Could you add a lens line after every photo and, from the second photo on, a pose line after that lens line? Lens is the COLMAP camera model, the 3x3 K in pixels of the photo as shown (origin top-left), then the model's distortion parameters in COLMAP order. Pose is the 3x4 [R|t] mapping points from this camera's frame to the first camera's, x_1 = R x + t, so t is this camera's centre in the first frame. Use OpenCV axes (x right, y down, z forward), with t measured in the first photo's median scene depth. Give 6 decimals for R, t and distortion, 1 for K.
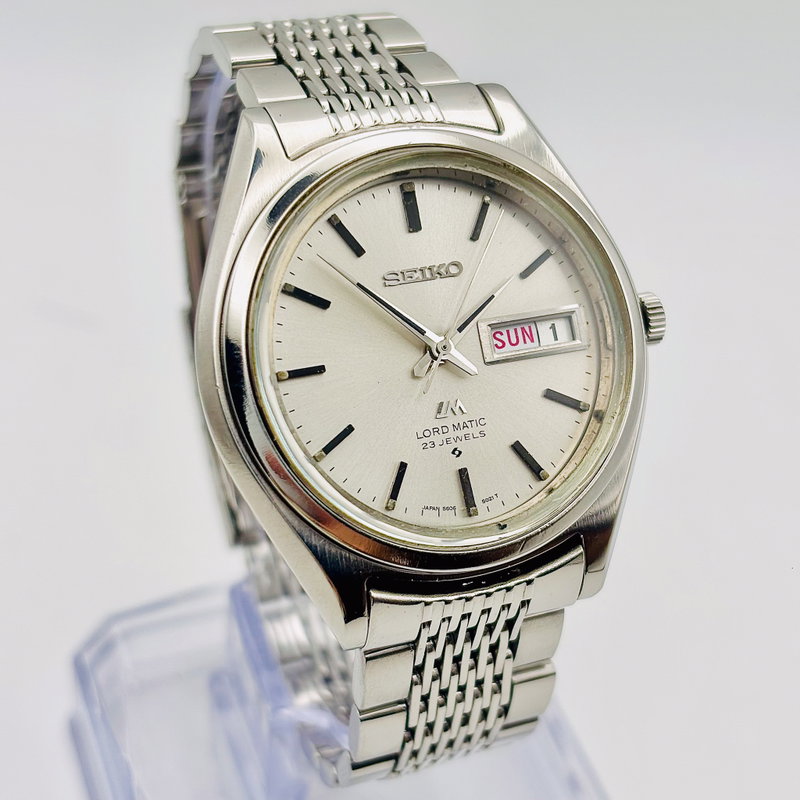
lens RADIAL K [[1715.7, 0, 384.4], [0, 1715.7, 421.5], [0, 0, 1]] dist [0.067868, 0.003958]
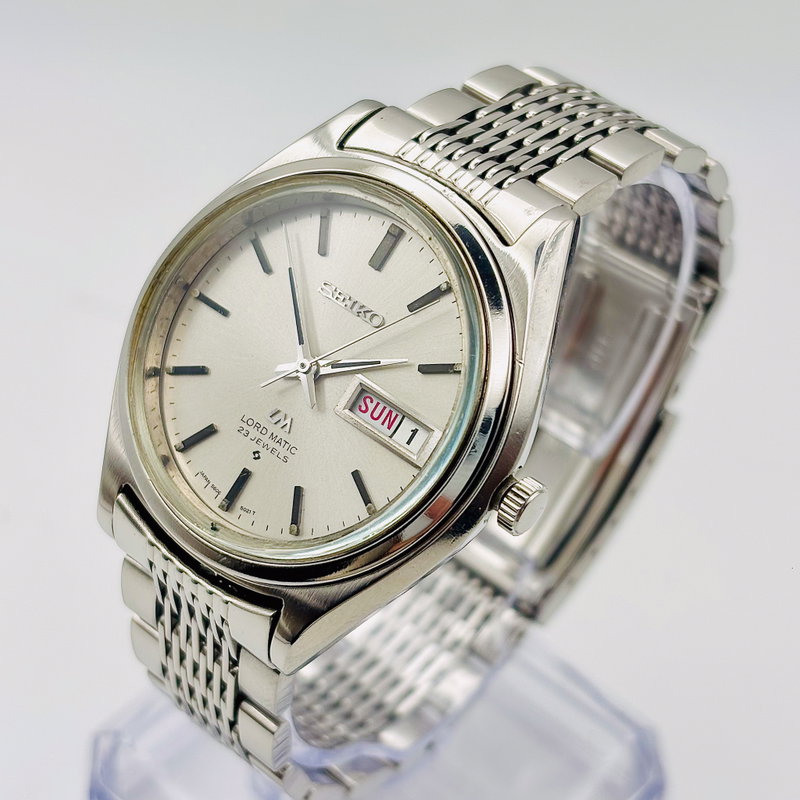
lens RADIAL K [[1734.2, 0, 400.0], [0, 1734.2, 400.0], [0, 0, 1]] dist [0.028734, -0.503553]
pose [[0.473880, 0.556920, -0.682113, 0.754164], [-0.599626, 0.771356, 0.213210, -0.273562], [0.644893, 0.307976, 0.699474, 0.312468]]
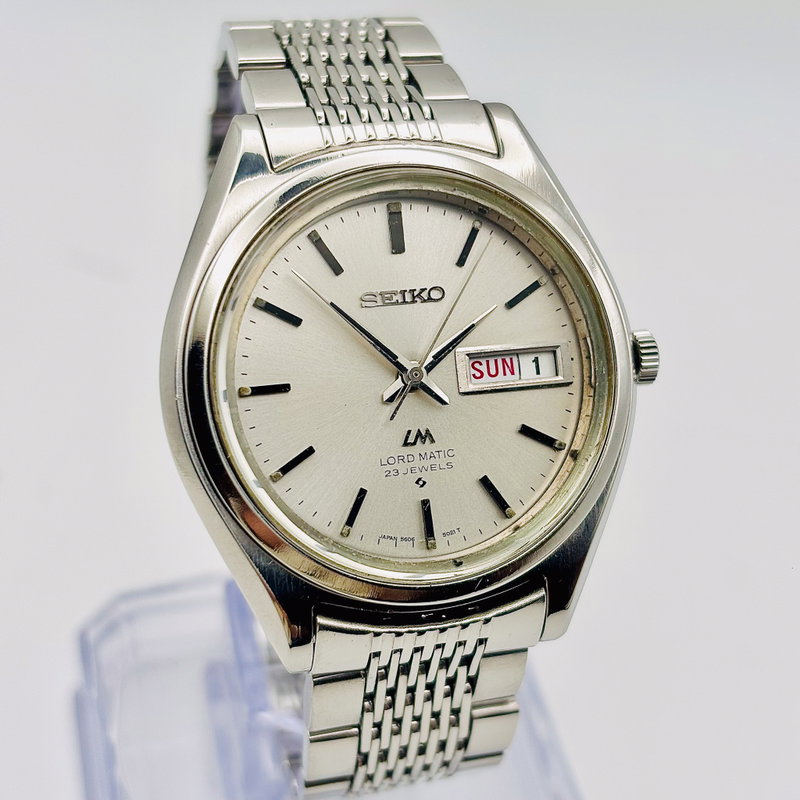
lens RADIAL K [[1715.7, 0, 384.4], [0, 1715.7, 421.5], [0, 0, 1]] dist [0.067868, 0.003958]
pose [[0.992917, 0.084217, -0.083810, 0.098170], [-0.081987, 0.996191, 0.029707, -0.042919], [0.085993, -0.022626, 0.996039, 0.025857]]
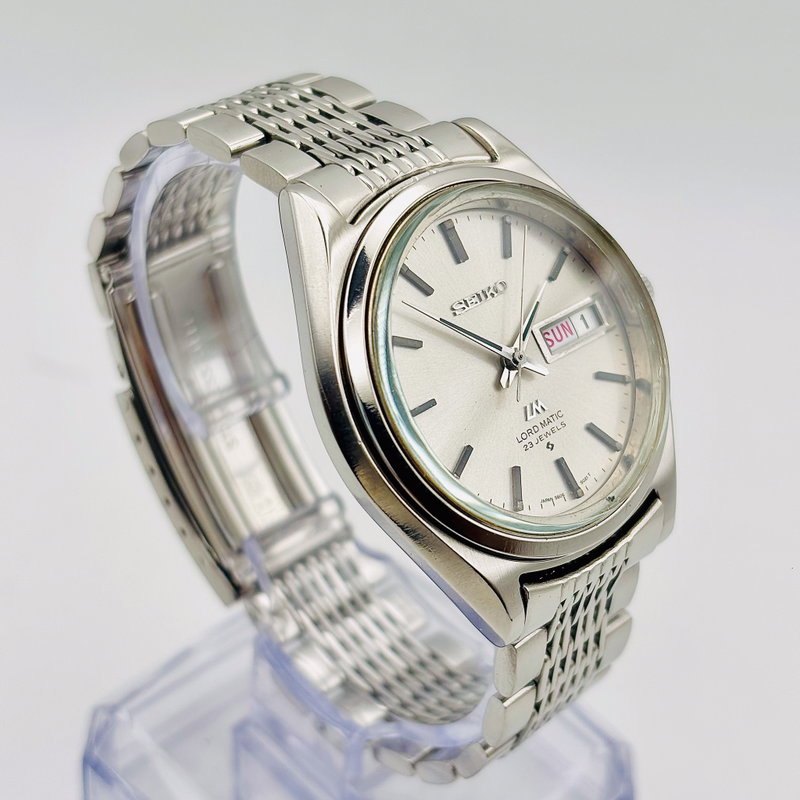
lens RADIAL K [[1715.7, 0, 384.4], [0, 1715.7, 421.5], [0, 0, 1]] dist [0.067868, 0.003958]
pose [[0.922381, -0.253161, 0.291759, -0.368949], [0.252911, 0.966693, 0.039240, -0.066691], [-0.291976, 0.037595, 0.955686, -0.031865]]
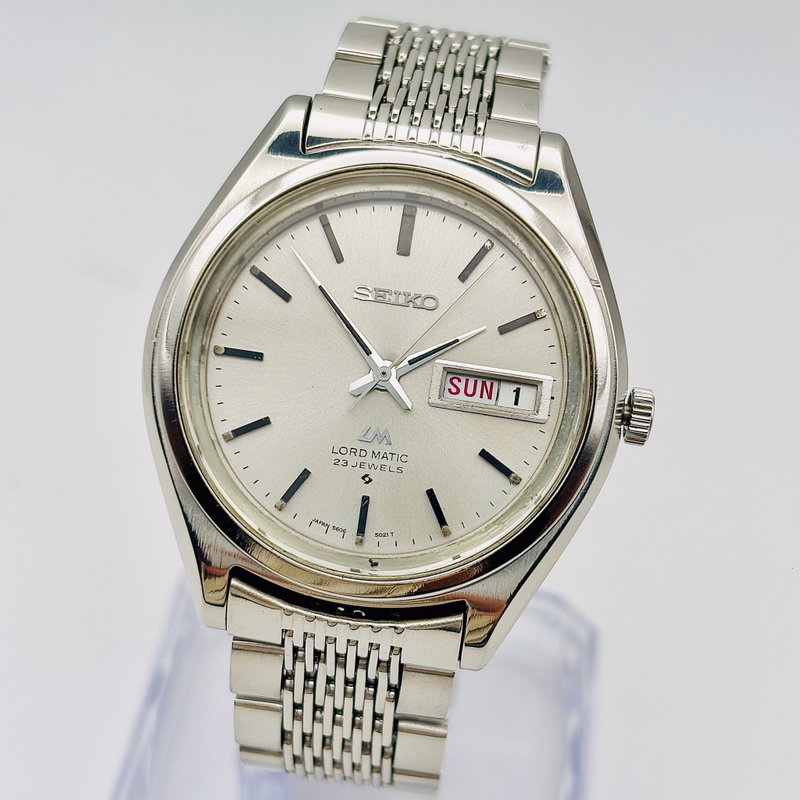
lens RADIAL K [[1715.7, 0, 384.4], [0, 1715.7, 421.5], [0, 0, 1]] dist [0.067868, 0.003958]
pose [[0.883528, 0.310211, -0.350924, 0.378977], [-0.309635, 0.949003, 0.059328, -0.073516], [0.351432, 0.056240, 0.934523, 0.075819]]
